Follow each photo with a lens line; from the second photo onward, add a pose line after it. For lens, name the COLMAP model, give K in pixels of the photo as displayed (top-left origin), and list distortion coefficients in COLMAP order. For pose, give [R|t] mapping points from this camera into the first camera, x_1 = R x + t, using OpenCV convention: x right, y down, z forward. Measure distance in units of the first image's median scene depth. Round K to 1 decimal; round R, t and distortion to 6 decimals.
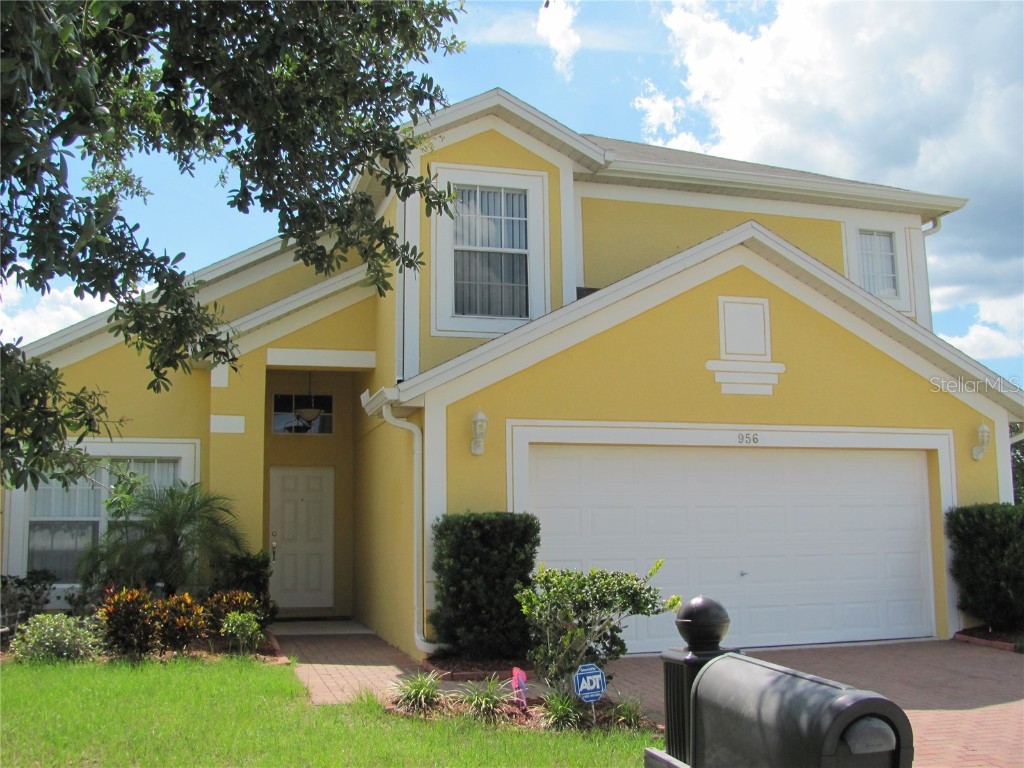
lens RADIAL K [[1089.2, 0, 512.0], [0, 1089.2, 384.0], [0, 0, 1]] dist [-0.211245, 0.270083]
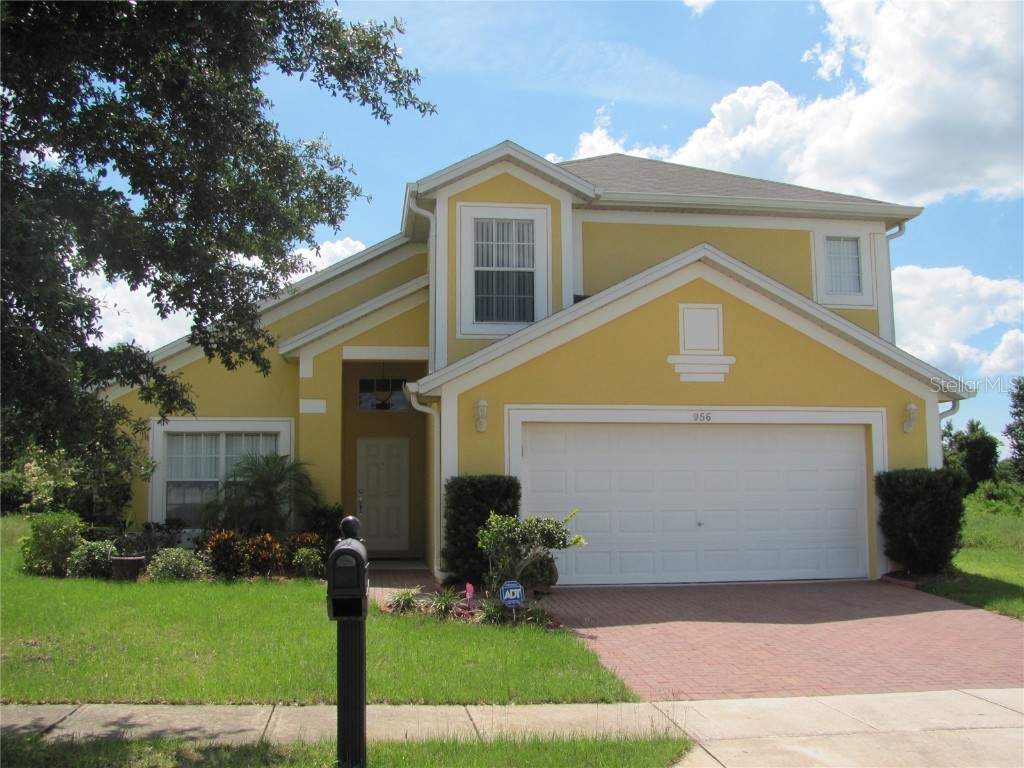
lens RADIAL K [[1089.2, 0, 512.0], [0, 1089.2, 384.0], [0, 0, 1]] dist [-0.211245, 0.270083]
pose [[0.988920, -0.010469, -0.148083, 0.182534], [0.016253, 0.999149, 0.037903, -0.038451], [0.147560, -0.039890, 0.988248, -0.273805]]
